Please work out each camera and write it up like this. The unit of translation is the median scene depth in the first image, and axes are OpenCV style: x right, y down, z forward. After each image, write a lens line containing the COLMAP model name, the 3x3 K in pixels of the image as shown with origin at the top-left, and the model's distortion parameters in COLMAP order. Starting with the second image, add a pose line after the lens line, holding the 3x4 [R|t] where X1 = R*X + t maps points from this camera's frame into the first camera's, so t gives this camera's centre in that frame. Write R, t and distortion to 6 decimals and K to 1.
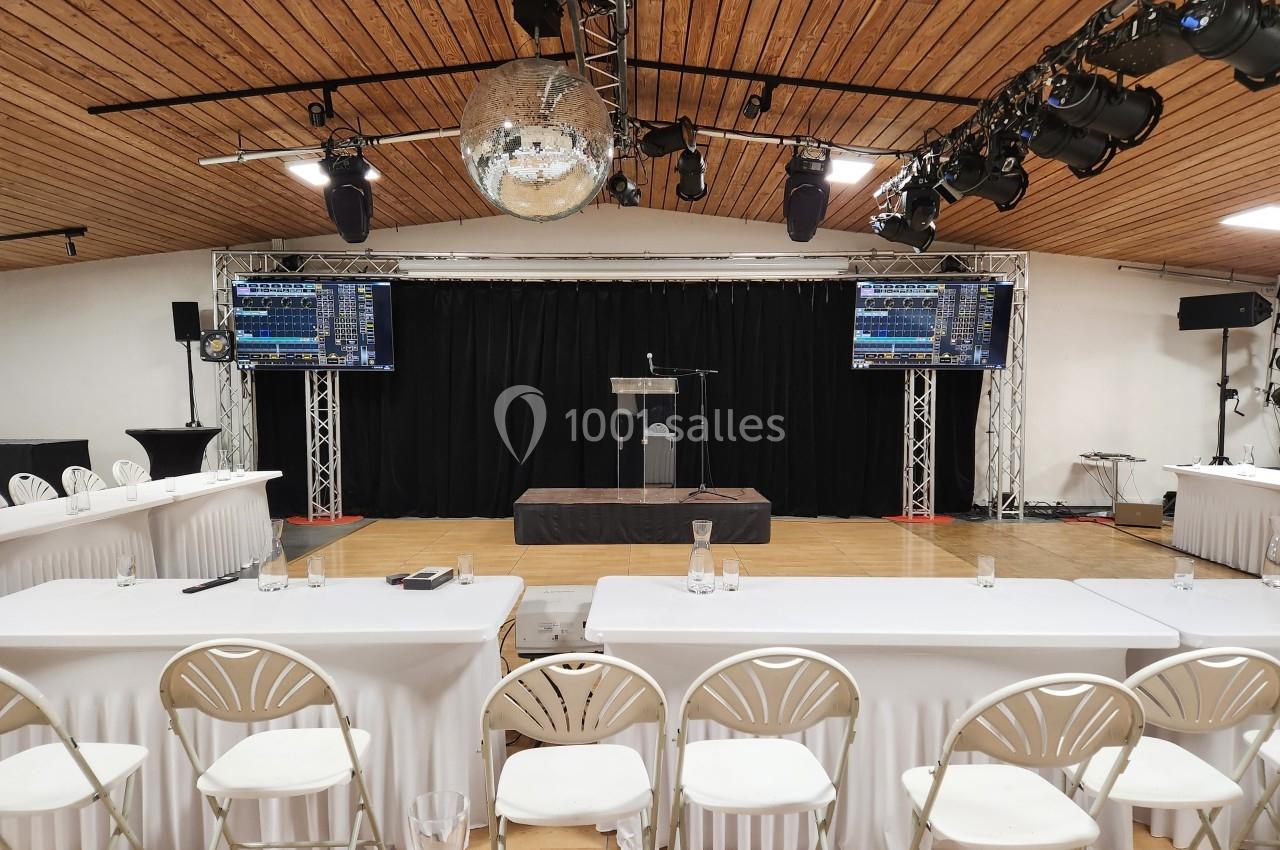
lens RADIAL K [[856.8, 0, 640.0], [0, 856.8, 425.0], [0, 0, 1]] dist [0.077847, -0.060490]
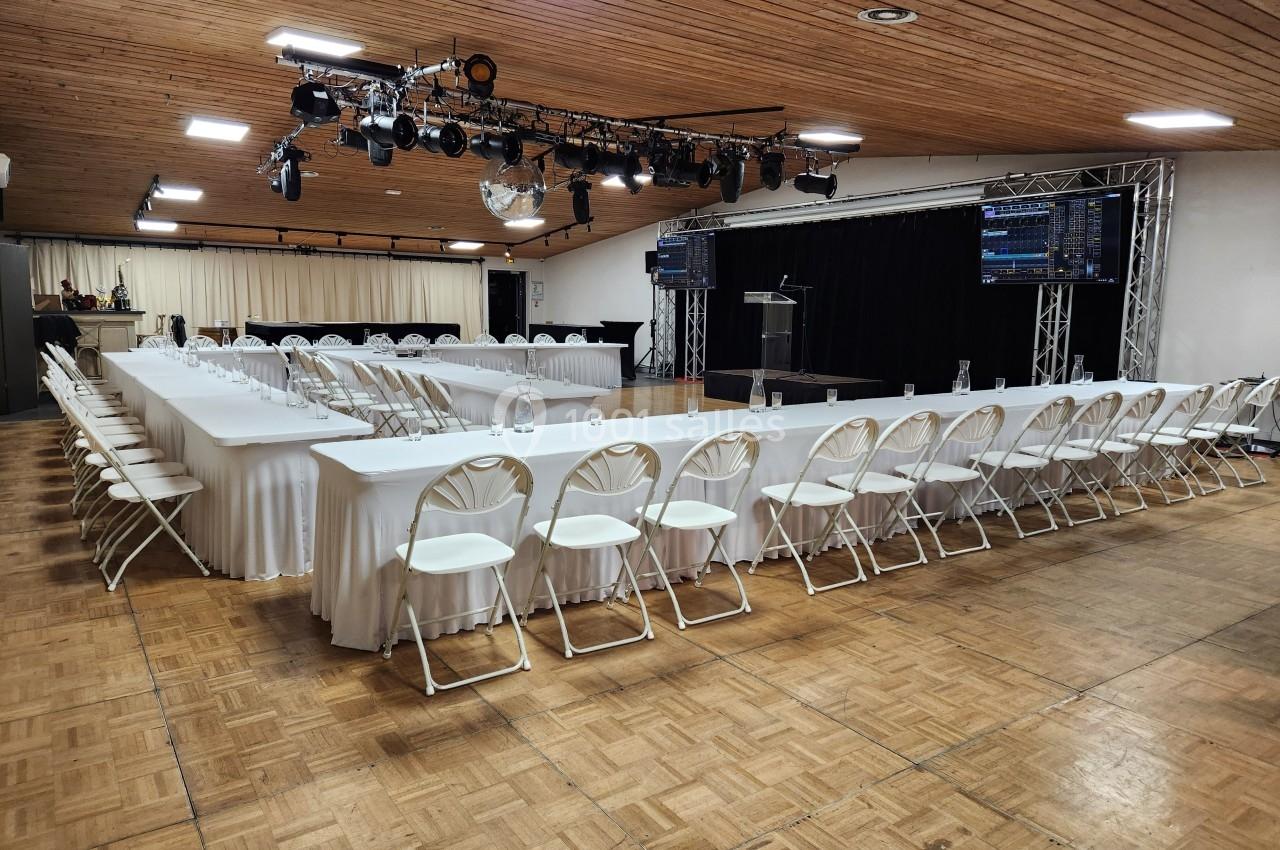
lens RADIAL K [[815.2, 0, 640.0], [0, 815.2, 425.0], [0, 0, 1]] dist [0.072727, -0.094911]
pose [[0.559448, 0.133424, -0.818056, 0.896675], [-0.045395, 0.990410, 0.130491, -0.001984], [0.827622, -0.035867, 0.560139, 0.012221]]
